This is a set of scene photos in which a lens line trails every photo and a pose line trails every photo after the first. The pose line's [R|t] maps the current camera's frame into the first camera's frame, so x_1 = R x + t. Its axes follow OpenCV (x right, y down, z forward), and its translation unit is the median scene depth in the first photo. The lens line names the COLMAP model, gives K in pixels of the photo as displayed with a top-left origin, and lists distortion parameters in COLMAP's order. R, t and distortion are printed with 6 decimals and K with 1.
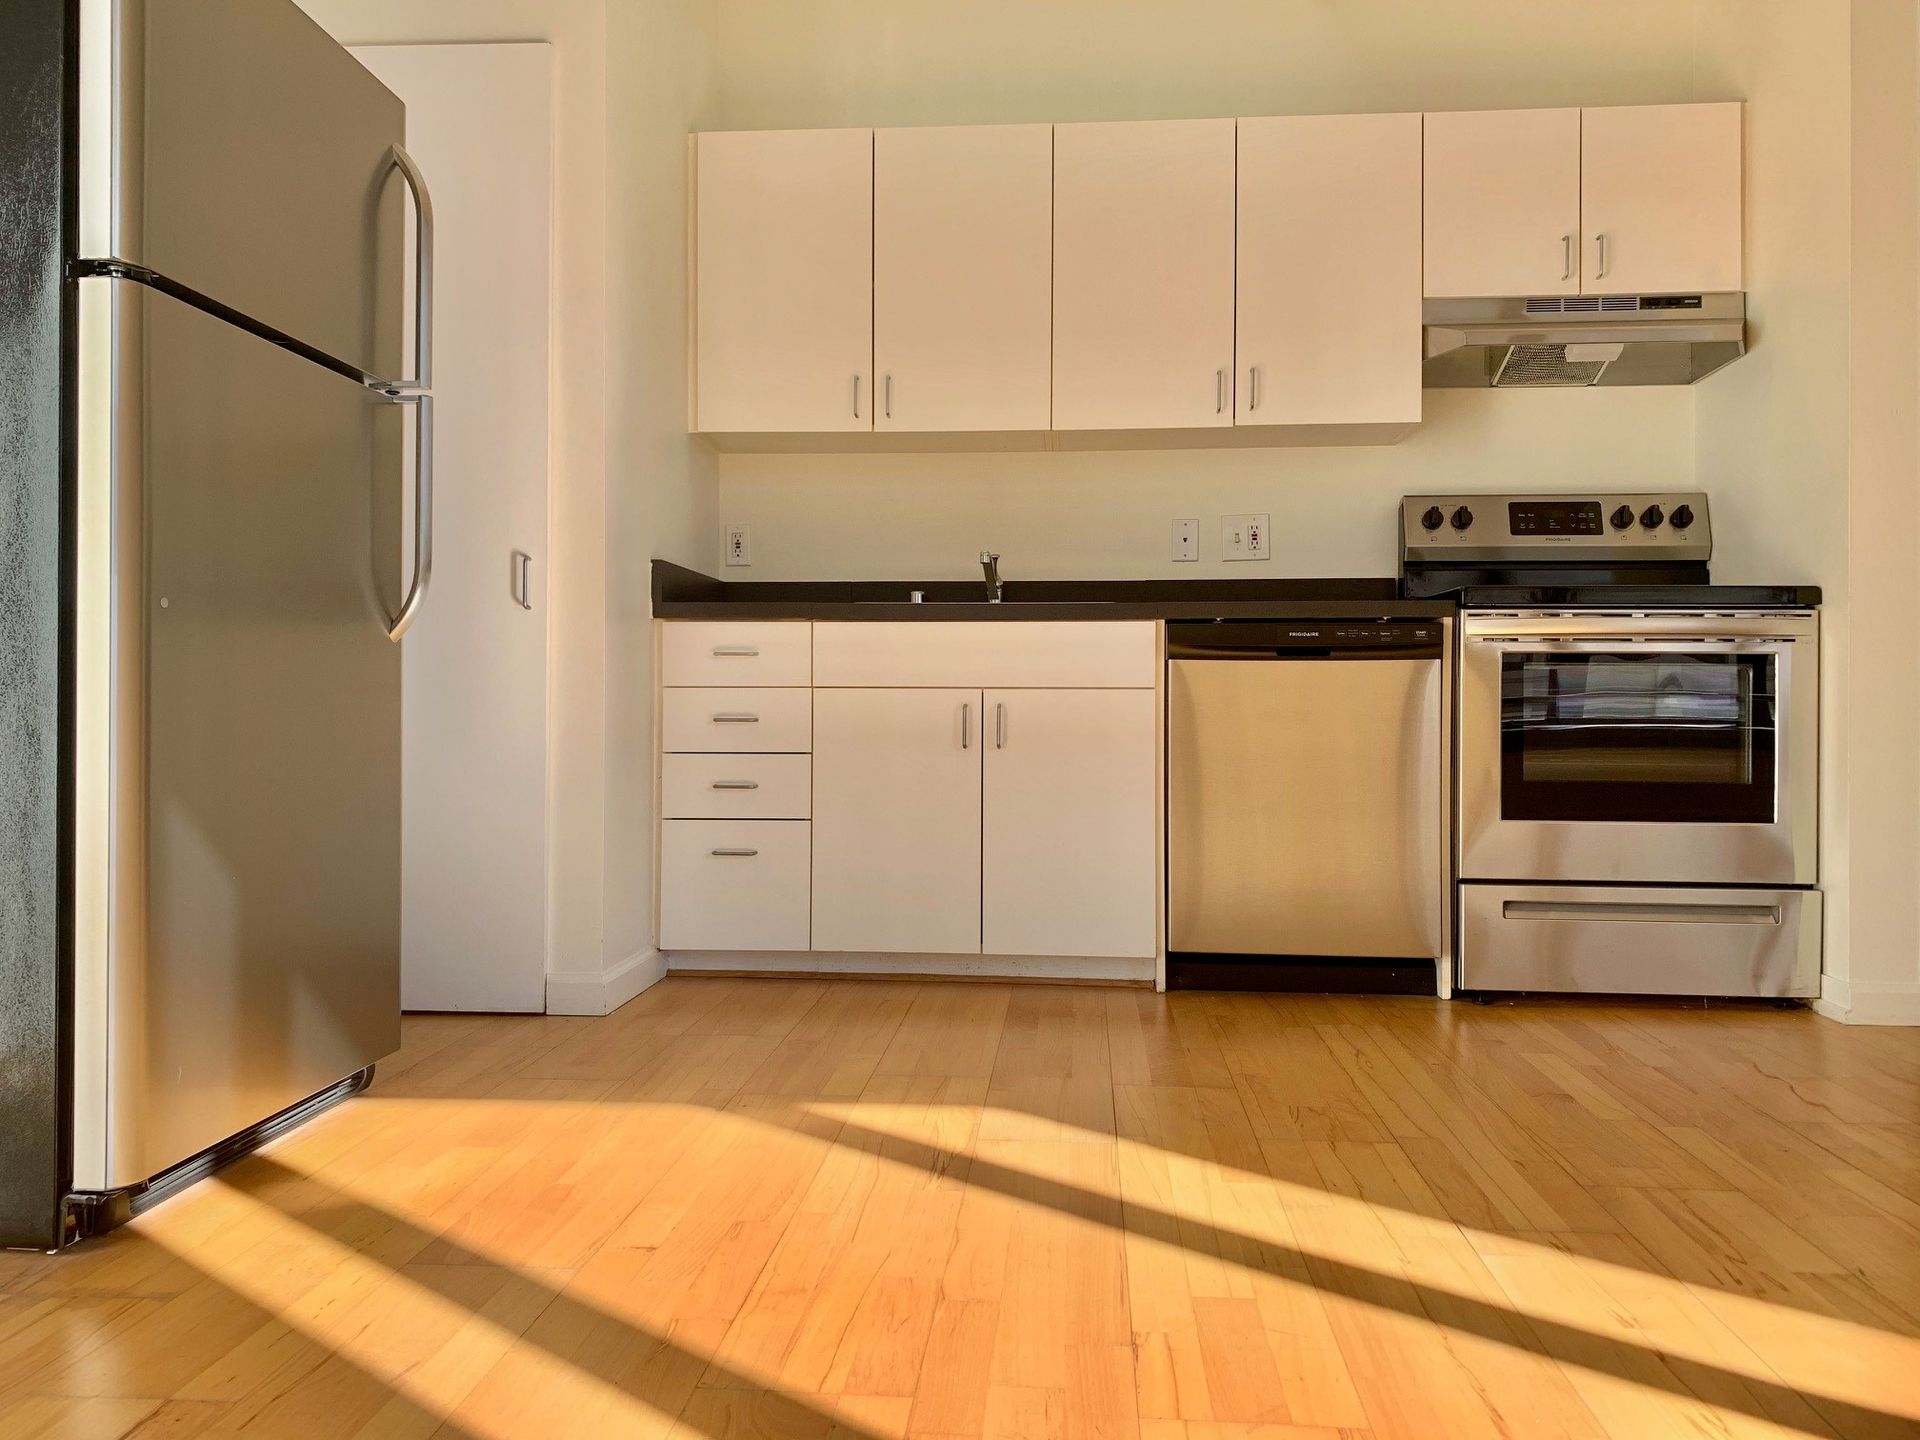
lens RADIAL K [[1453.0, 0, 960.0], [0, 1453.0, 720.0], [0, 0, 1]] dist [0.008836, 0.001472]
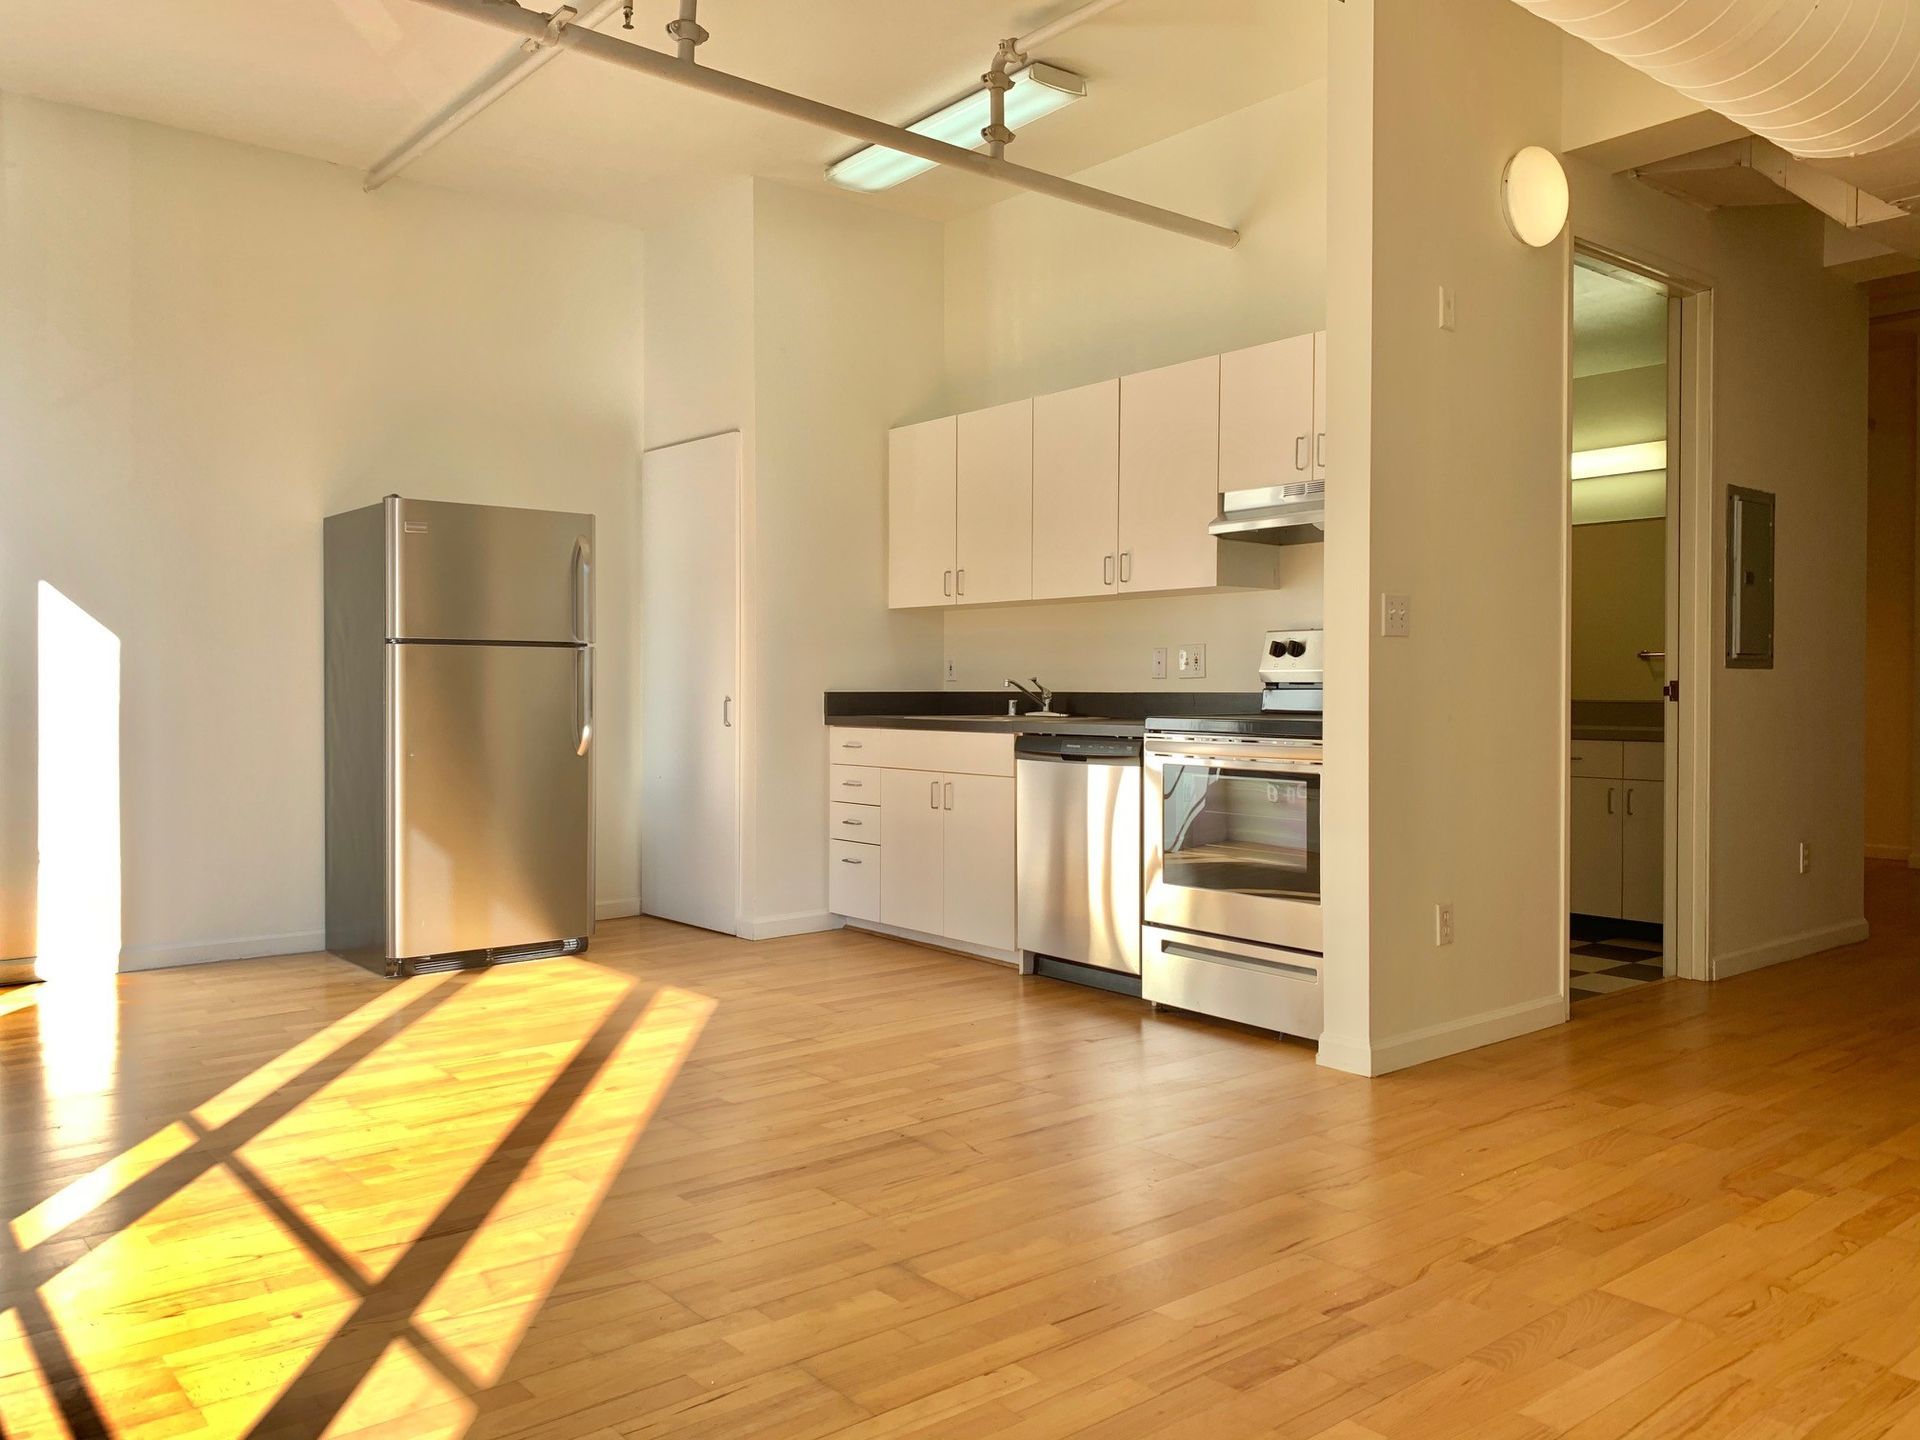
lens RADIAL K [[1446.9, 0, 960.0], [0, 1446.9, 720.0], [0, 0, 1]] dist [-0.000863, 0.000044]
pose [[0.692644, 0.015221, -0.721119, 1.181478], [-0.004503, 0.999849, 0.016780, -0.106816], [0.721265, -0.008375, 0.692608, -0.106300]]
